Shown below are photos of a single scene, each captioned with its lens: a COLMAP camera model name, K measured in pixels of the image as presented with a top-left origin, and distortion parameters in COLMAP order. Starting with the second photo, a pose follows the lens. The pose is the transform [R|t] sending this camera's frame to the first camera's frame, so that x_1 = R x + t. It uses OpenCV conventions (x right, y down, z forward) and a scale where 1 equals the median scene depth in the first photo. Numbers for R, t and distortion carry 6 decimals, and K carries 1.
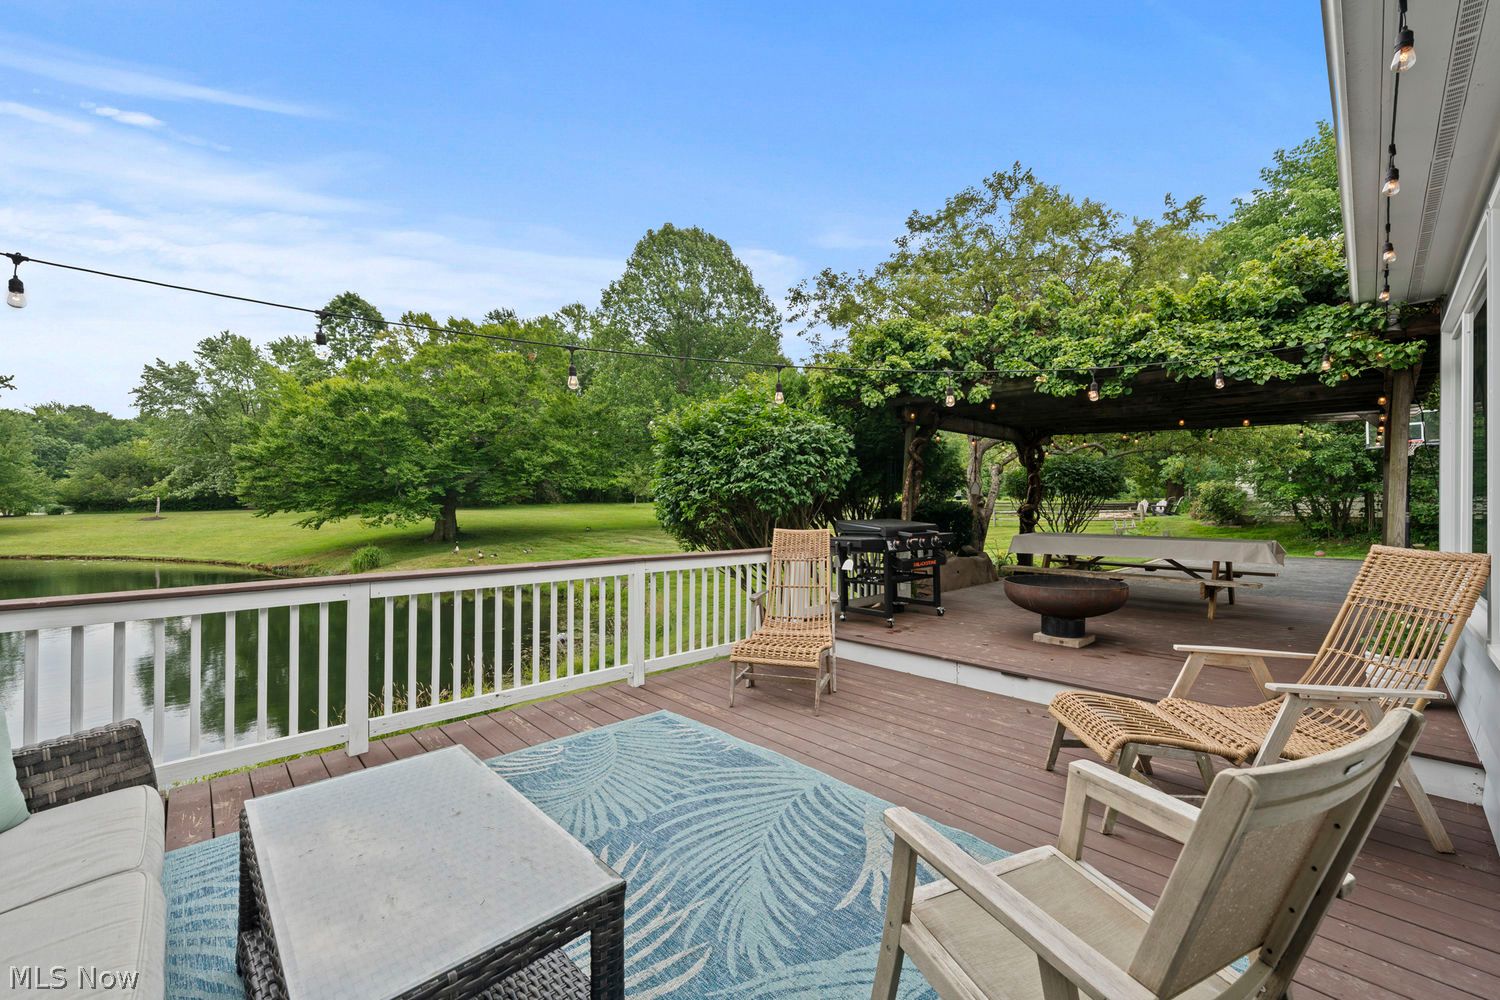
lens RADIAL K [[585.8, 0, 754.7], [0, 585.8, 505.1], [0, 0, 1]] dist [-0.002165, -0.000076]
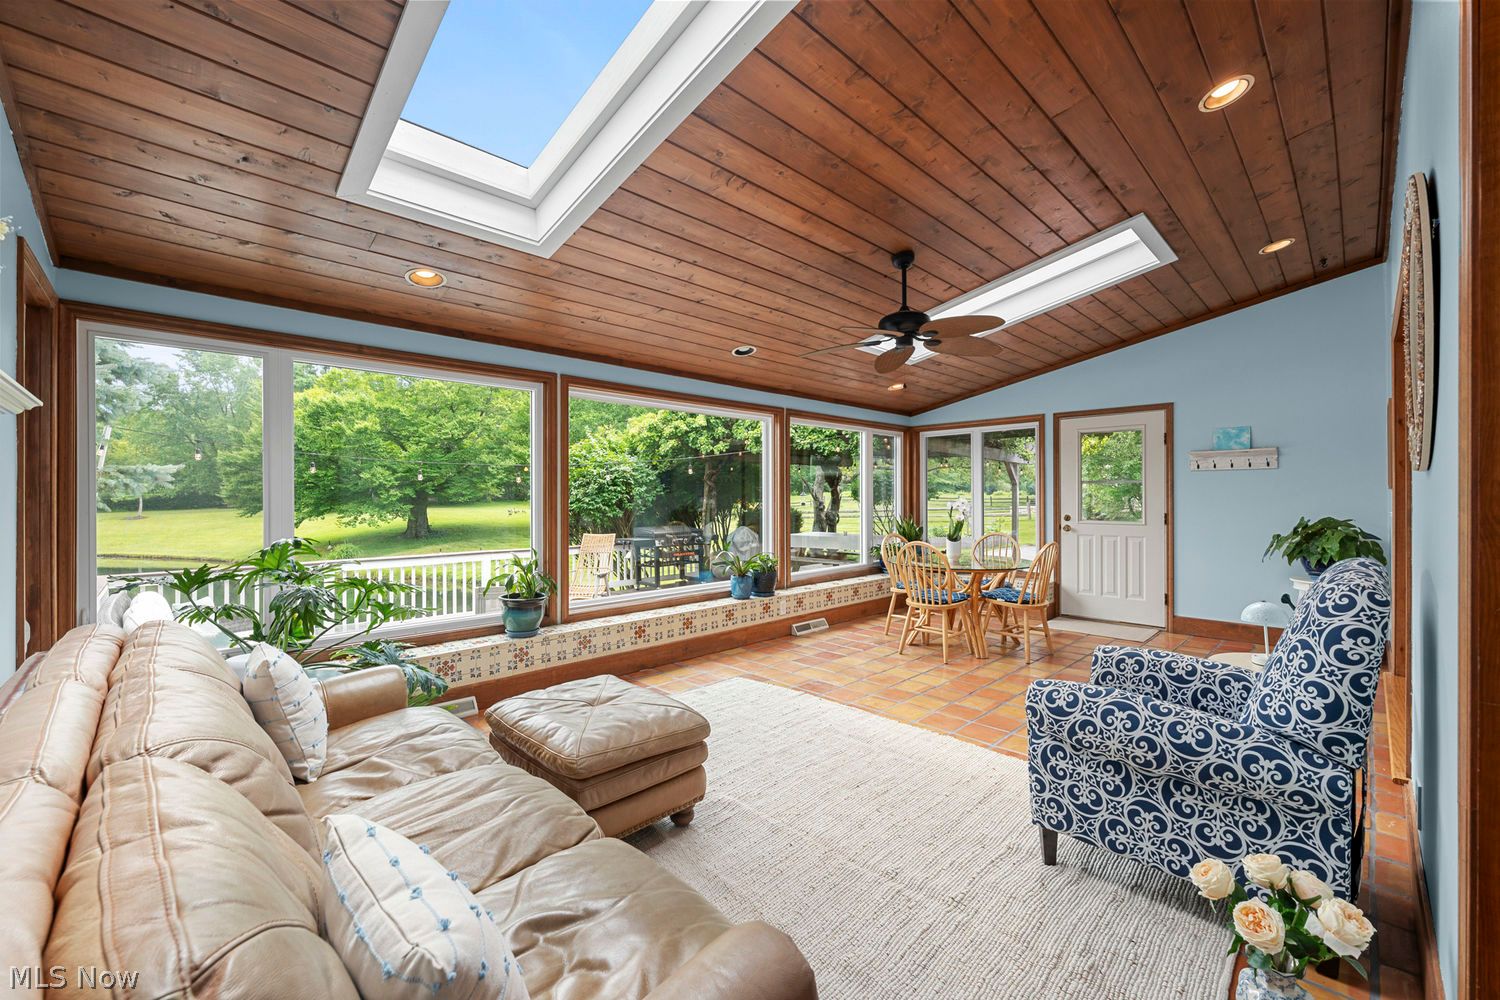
lens RADIAL K [[585.8, 0, 749.2], [0, 585.8, 497.2], [0, 0, 1]] dist [-0.002165, -0.000076]
pose [[0.999819, -0.005647, 0.018159, 0.081482], [0.005699, 0.999980, -0.002802, -0.009604], [-0.018143, 0.002905, 0.999831, -0.114484]]
